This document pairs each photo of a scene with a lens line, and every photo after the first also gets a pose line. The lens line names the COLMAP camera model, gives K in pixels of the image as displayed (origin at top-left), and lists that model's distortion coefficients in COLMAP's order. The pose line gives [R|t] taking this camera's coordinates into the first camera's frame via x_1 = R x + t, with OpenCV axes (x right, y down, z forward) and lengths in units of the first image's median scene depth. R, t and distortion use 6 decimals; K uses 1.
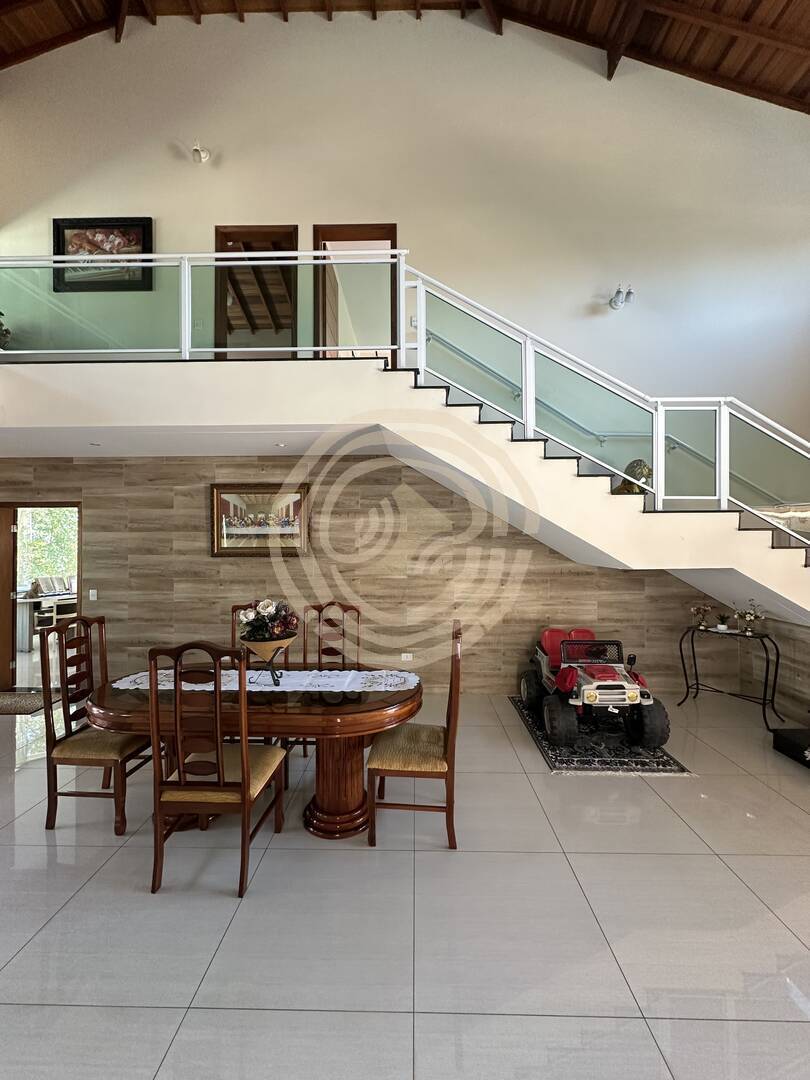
lens RADIAL K [[426.1, 0, 409.3], [0, 426.1, 541.6], [0, 0, 1]] dist [0.000697, -0.001470]
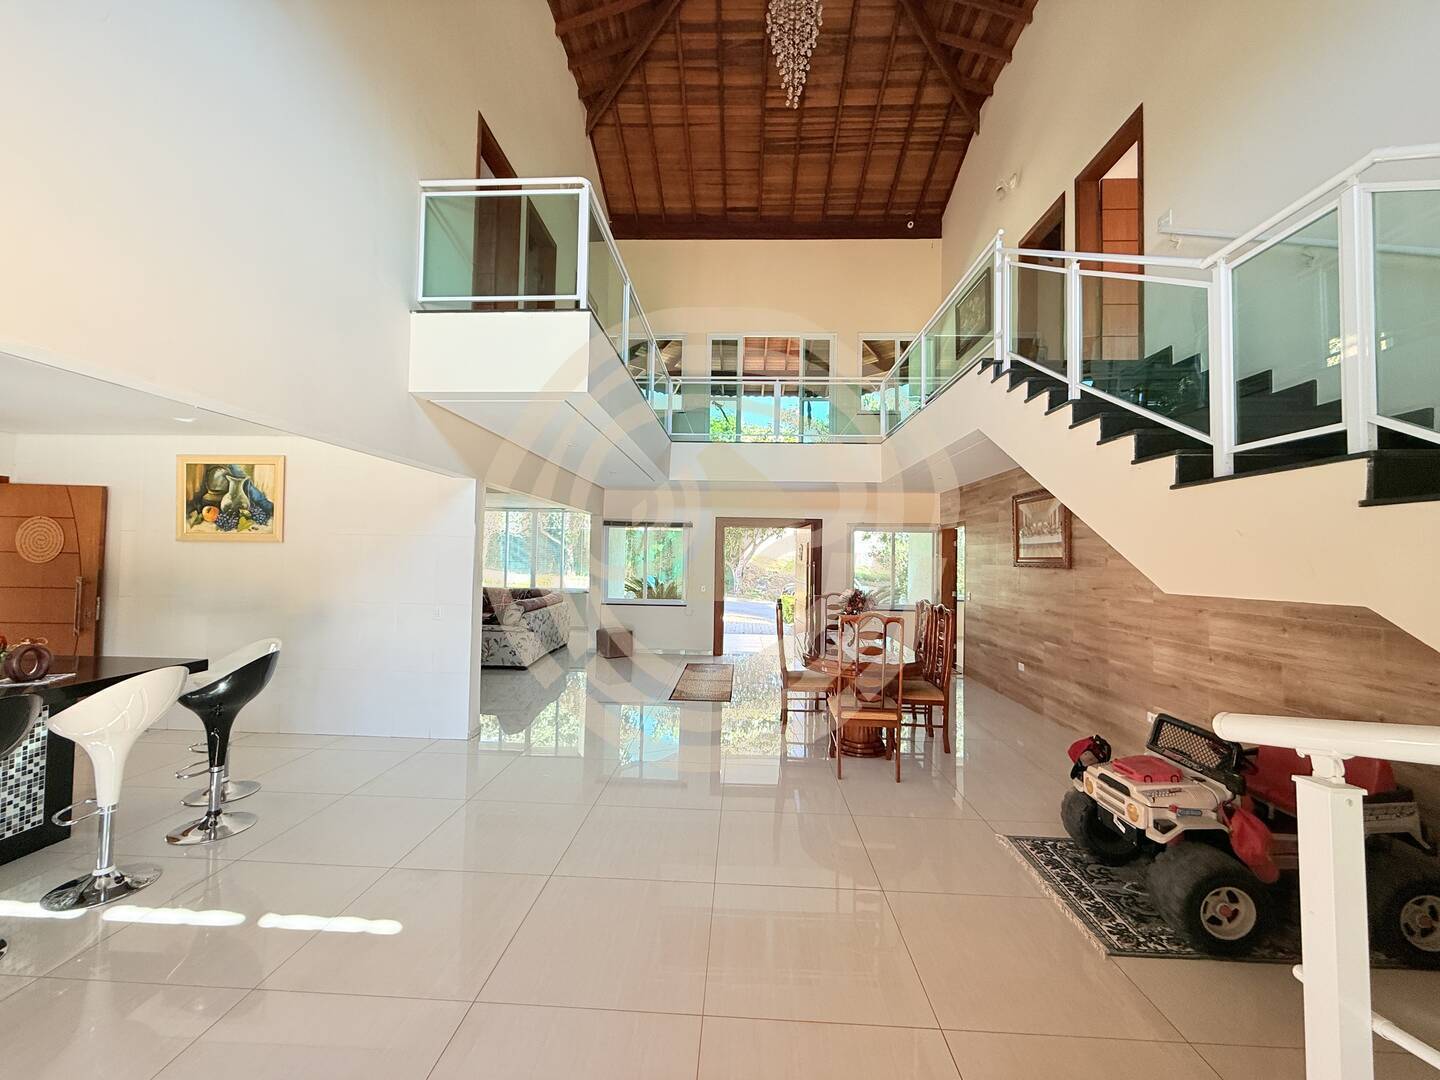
lens RADIAL K [[579.4, 0, 721.8], [0, 579.4, 547.0], [0, 0, 1]] dist [-0.002158, -0.000486]
pose [[-0.024853, -0.017497, -0.999538, 1.313018], [-0.008691, 0.999813, -0.017285, 0.024140], [0.999653, 0.008258, -0.025001, 0.459137]]
